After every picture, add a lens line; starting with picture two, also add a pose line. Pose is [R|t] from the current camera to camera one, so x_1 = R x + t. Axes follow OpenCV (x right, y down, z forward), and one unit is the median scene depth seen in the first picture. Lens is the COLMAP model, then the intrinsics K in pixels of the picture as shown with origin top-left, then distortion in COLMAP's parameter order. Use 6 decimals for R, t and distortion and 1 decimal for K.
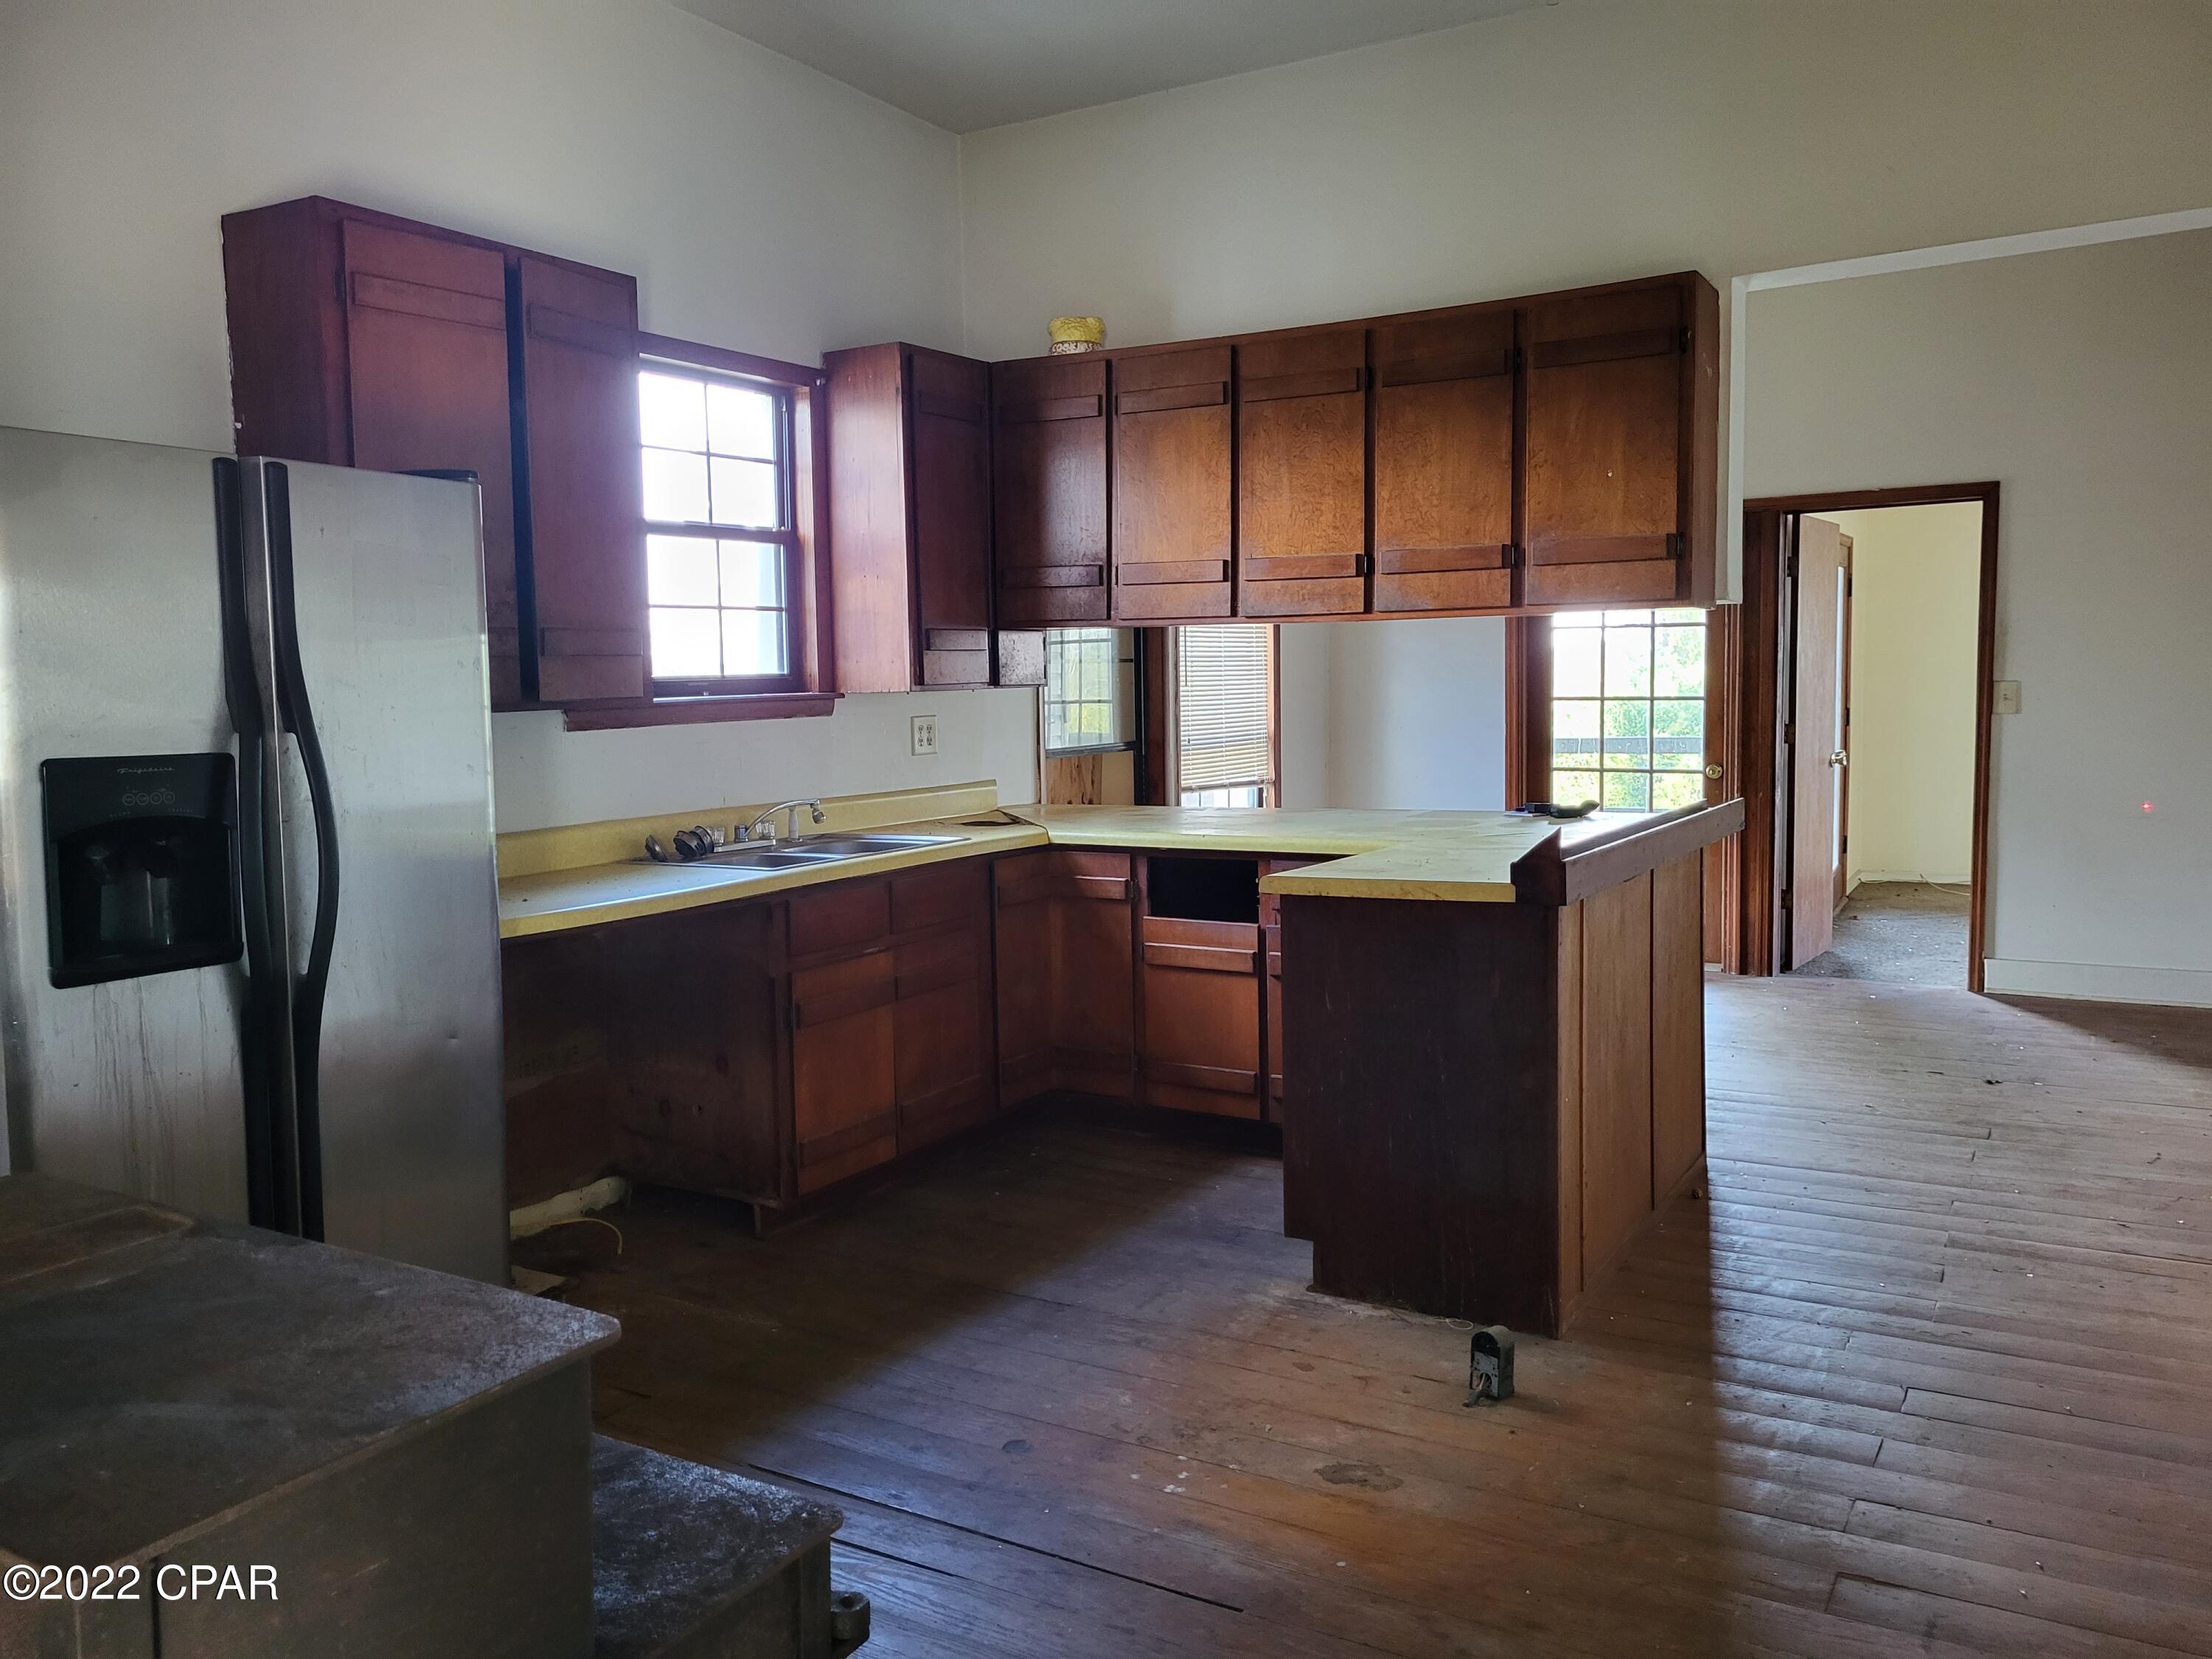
lens RADIAL K [[1673.4, 0, 1106.0], [0, 1673.4, 829.5], [0, 0, 1]] dist [0.054941, -0.042950]
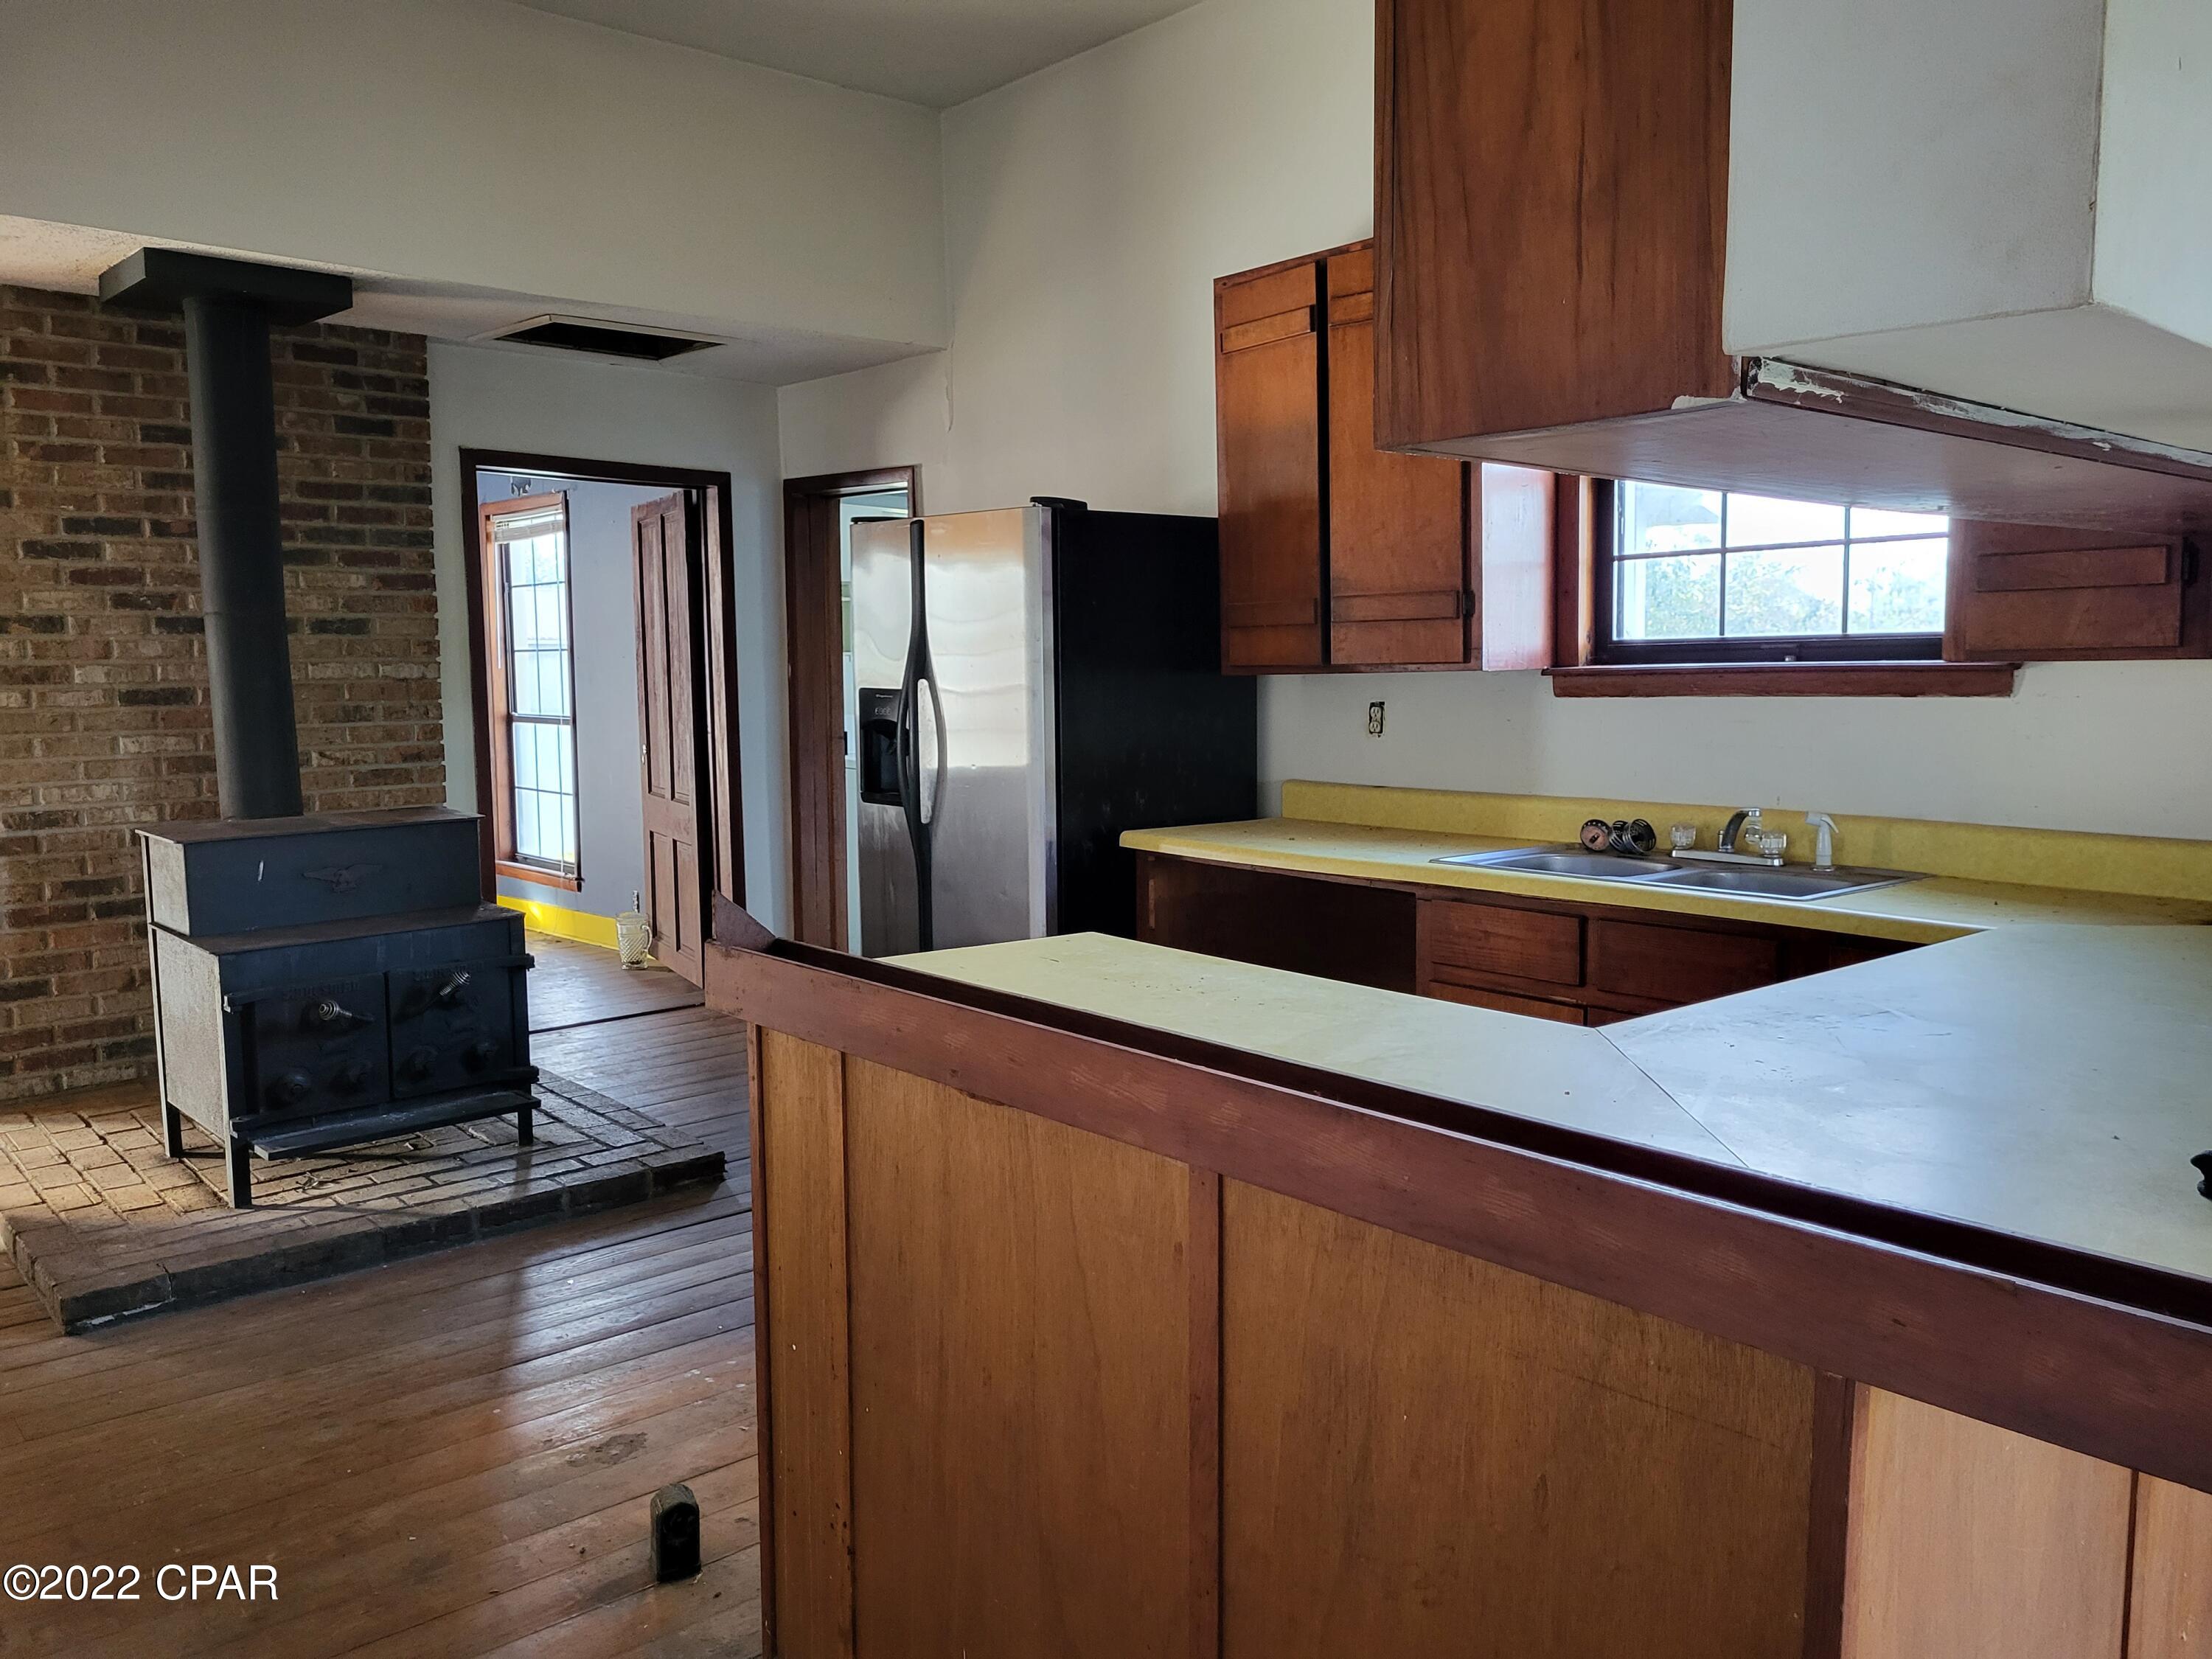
lens RADIAL K [[1673.4, 0, 1106.0], [0, 1673.4, 829.5], [0, 0, 1]] dist [0.054941, -0.042950]
pose [[-0.281383, 0.129675, -0.950794, 0.614943], [-0.067653, 0.985681, 0.154454, -0.104811], [0.957208, 0.107785, -0.268581, 0.943234]]
